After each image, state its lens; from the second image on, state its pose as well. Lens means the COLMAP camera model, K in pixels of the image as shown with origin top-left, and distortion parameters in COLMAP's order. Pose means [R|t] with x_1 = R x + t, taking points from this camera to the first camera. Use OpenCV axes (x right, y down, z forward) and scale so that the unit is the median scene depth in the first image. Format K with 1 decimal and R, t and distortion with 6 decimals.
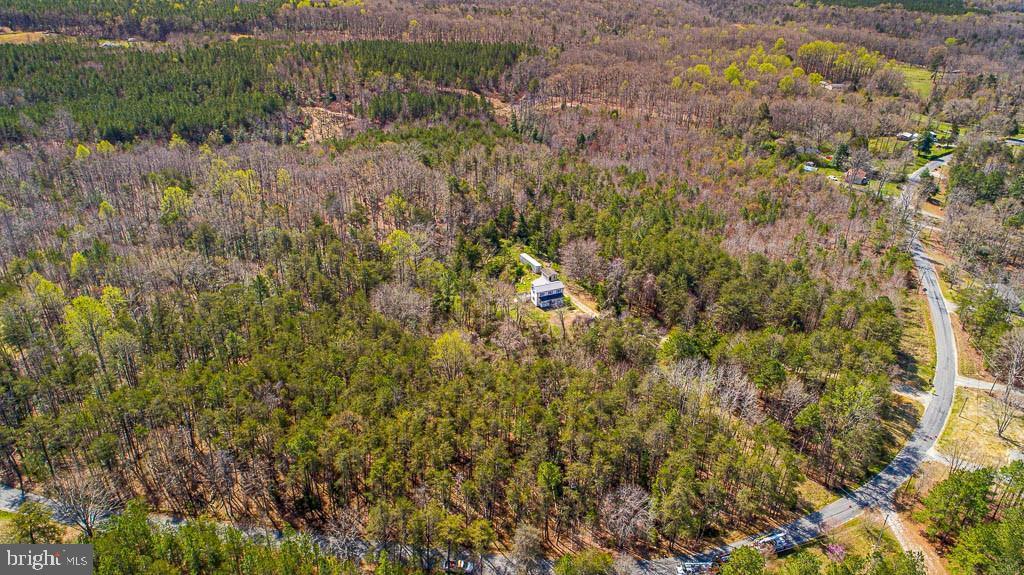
lens RADIAL K [[688.9, 0, 512.0], [0, 688.9, 287.5], [0, 0, 1]] dist [-0.011657, 0.005736]
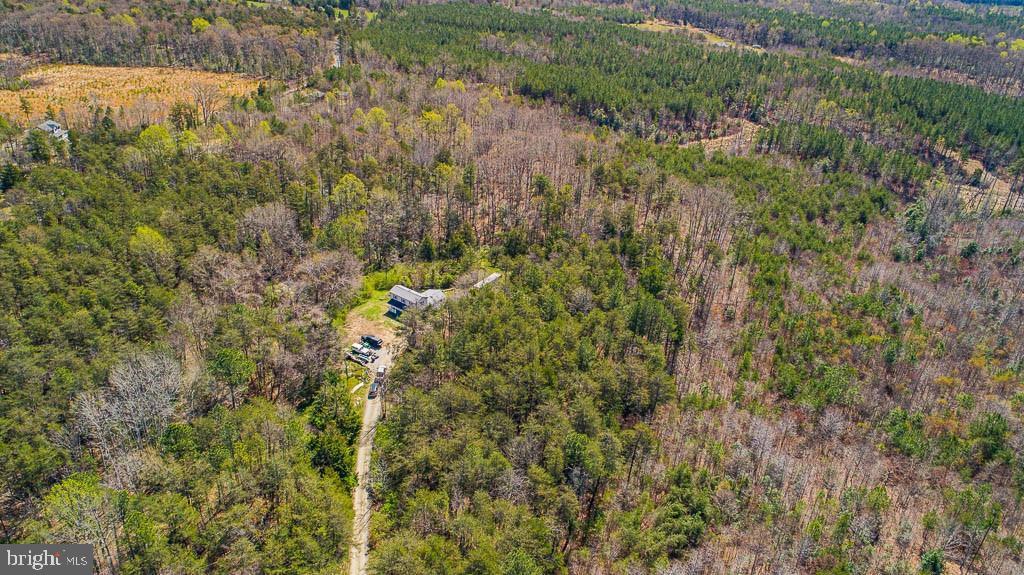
lens RADIAL K [[696.2, 0, 512.0], [0, 696.2, 287.5], [0, 0, 1]] dist [-0.008346, 0.000341]
pose [[0.469825, 0.405225, -0.784256, 0.483042], [-0.445147, 0.875943, 0.185925, -0.139178], [0.762305, 0.261757, 0.591925, 0.372741]]
